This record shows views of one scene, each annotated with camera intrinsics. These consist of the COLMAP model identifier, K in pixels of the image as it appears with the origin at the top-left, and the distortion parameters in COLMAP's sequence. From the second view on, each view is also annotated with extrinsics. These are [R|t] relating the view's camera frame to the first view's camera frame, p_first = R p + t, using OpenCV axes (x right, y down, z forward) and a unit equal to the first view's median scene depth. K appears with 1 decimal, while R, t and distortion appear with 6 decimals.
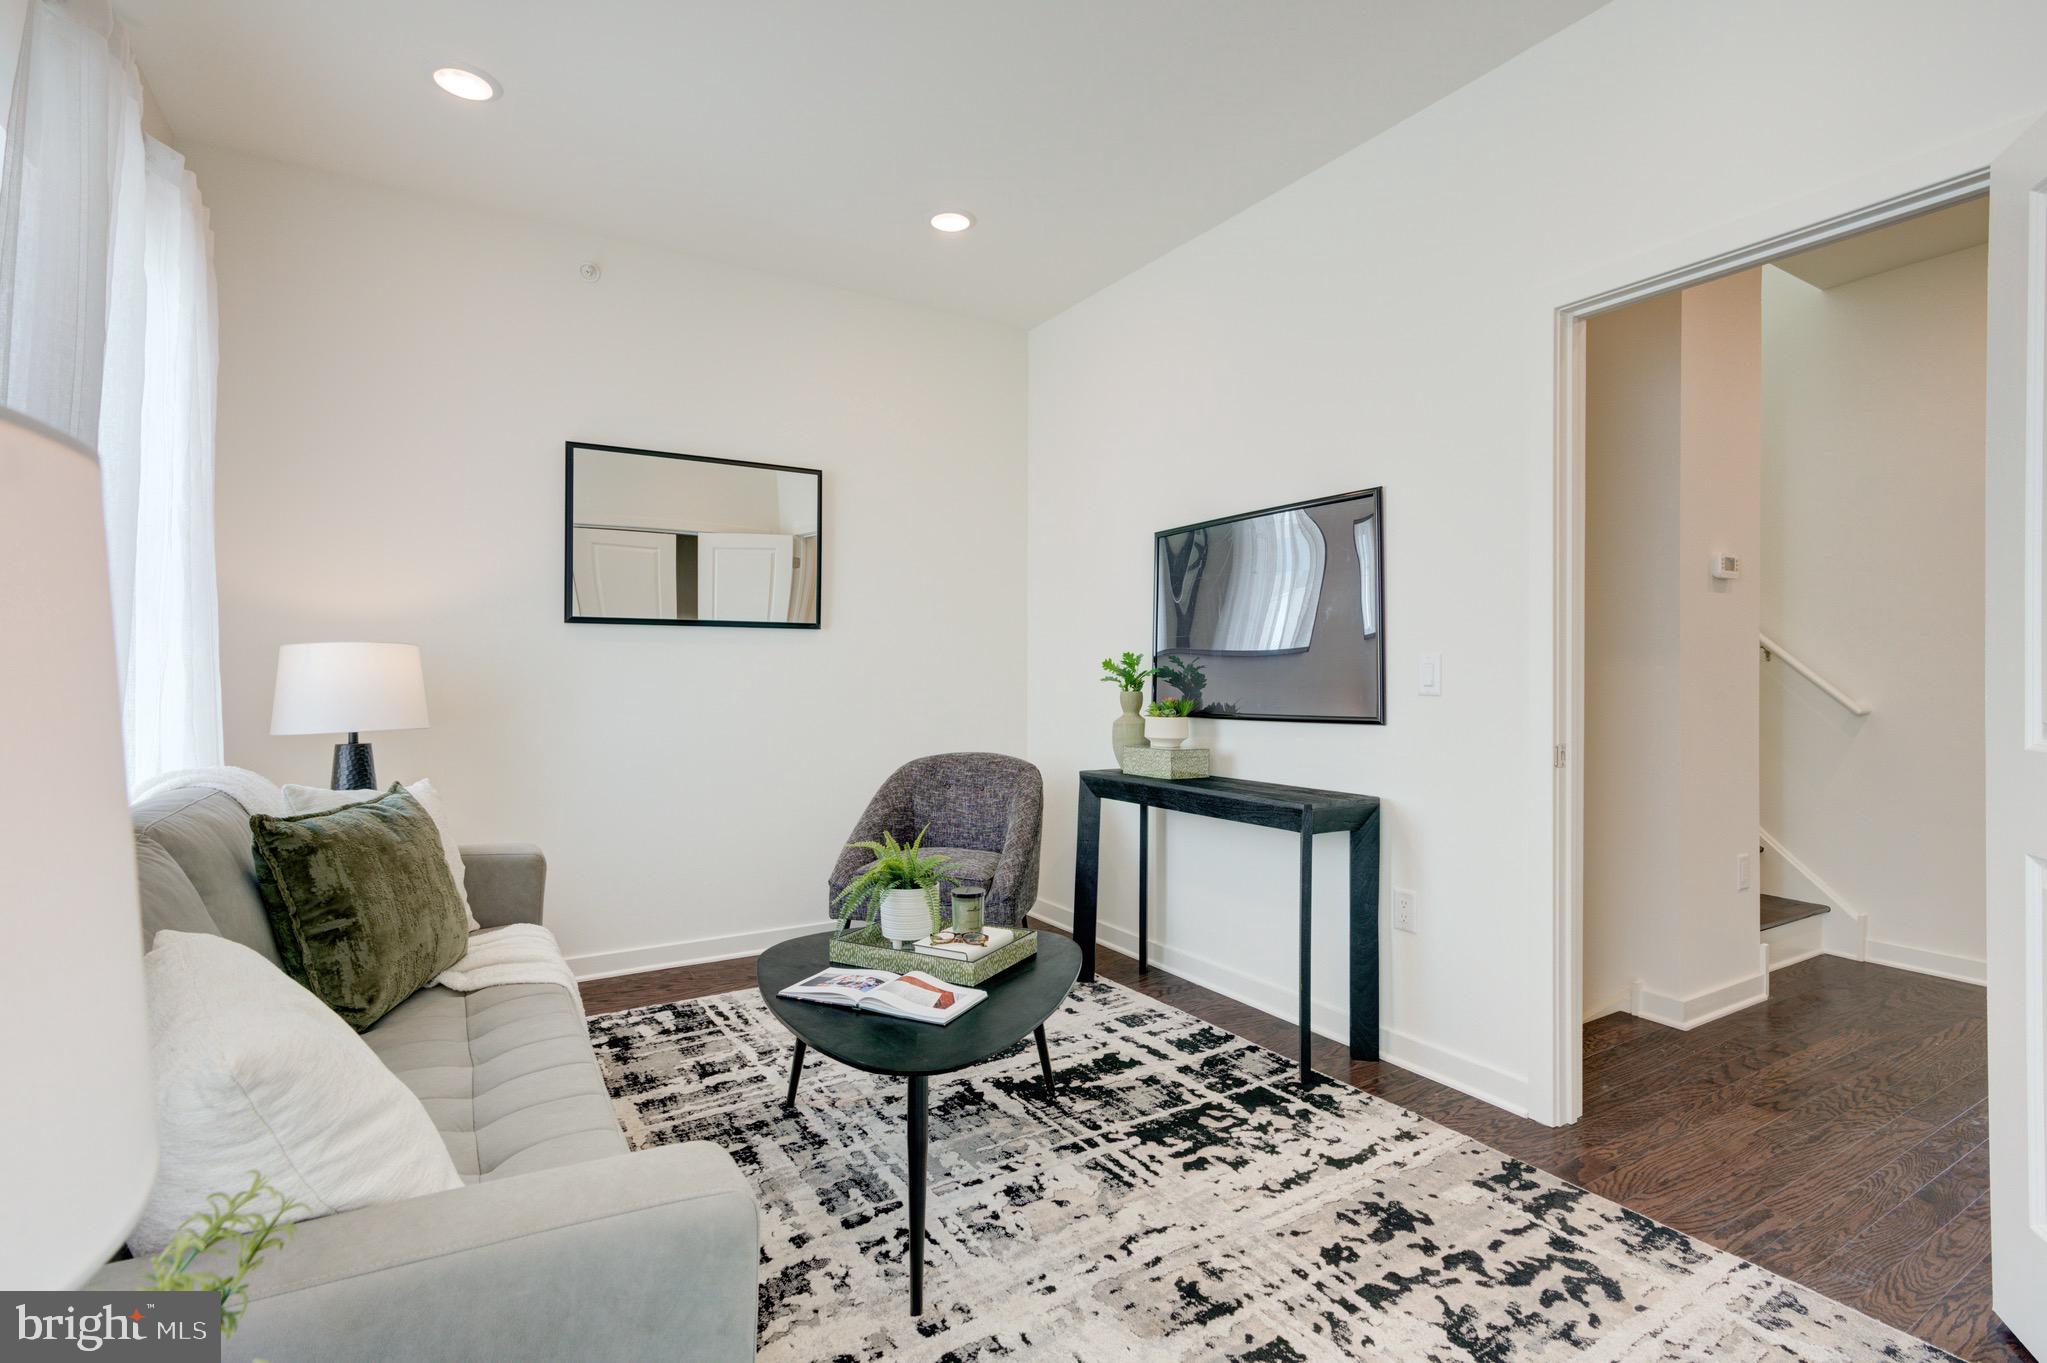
lens RADIAL K [[973.3, 0, 1013.7], [0, 973.3, 677.9], [0, 0, 1]] dist [-0.005496, 0.014934]
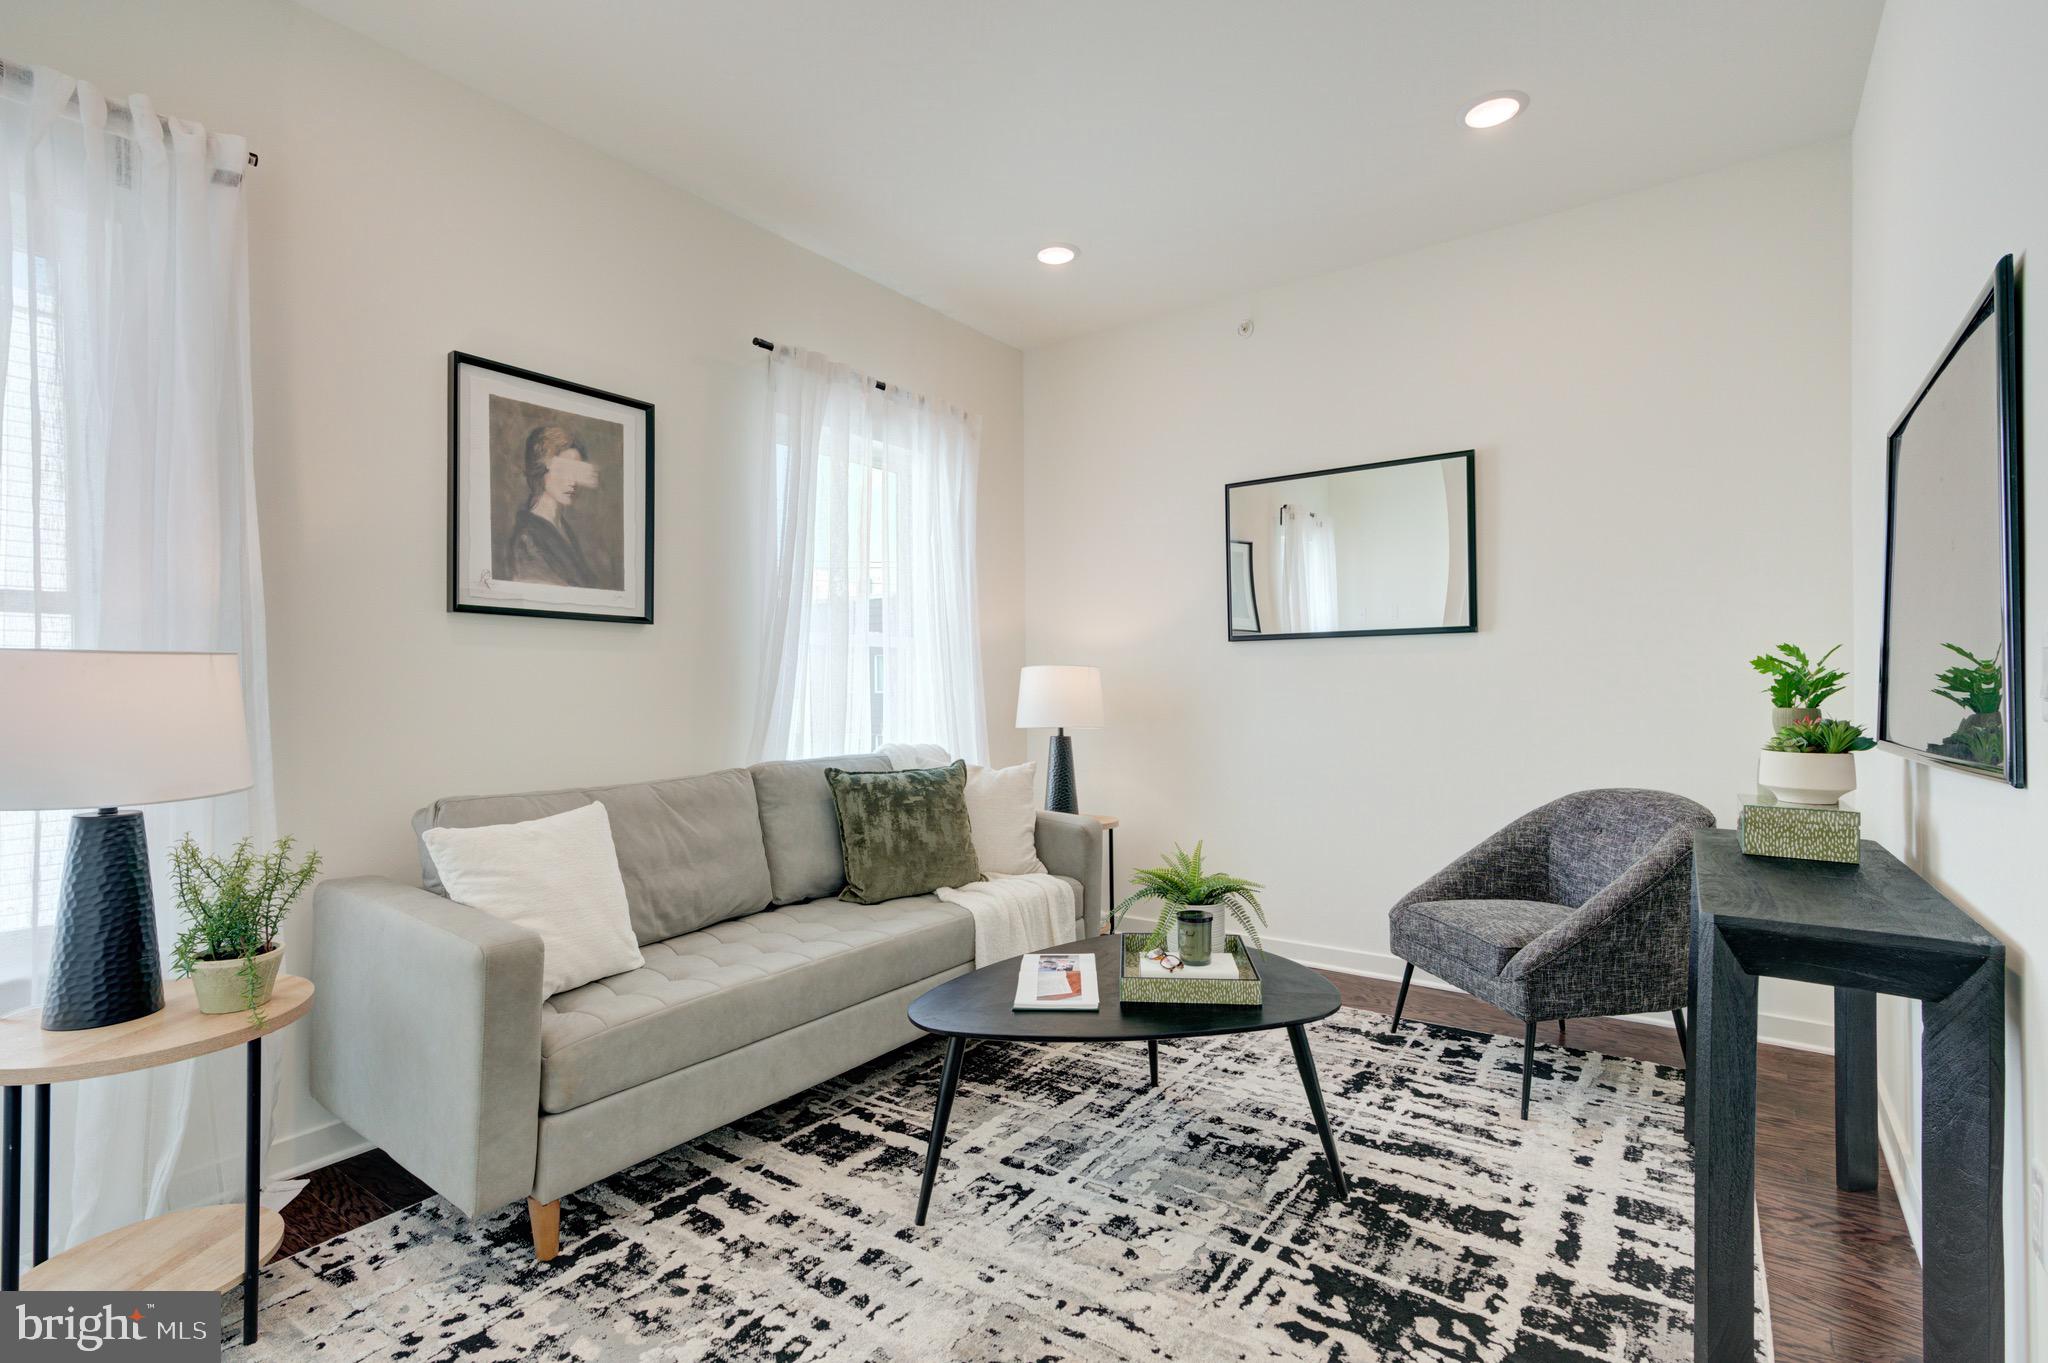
lens RADIAL K [[973.8, 0, 1014.2], [0, 973.8, 677.9], [0, 0, 1]] dist [-0.005496, 0.014934]
pose [[0.376425, -0.014279, -0.926337, 0.726852], [0.002550, 0.999893, -0.014377, 0.002962], [0.926444, 0.003050, 0.376421, 0.454465]]
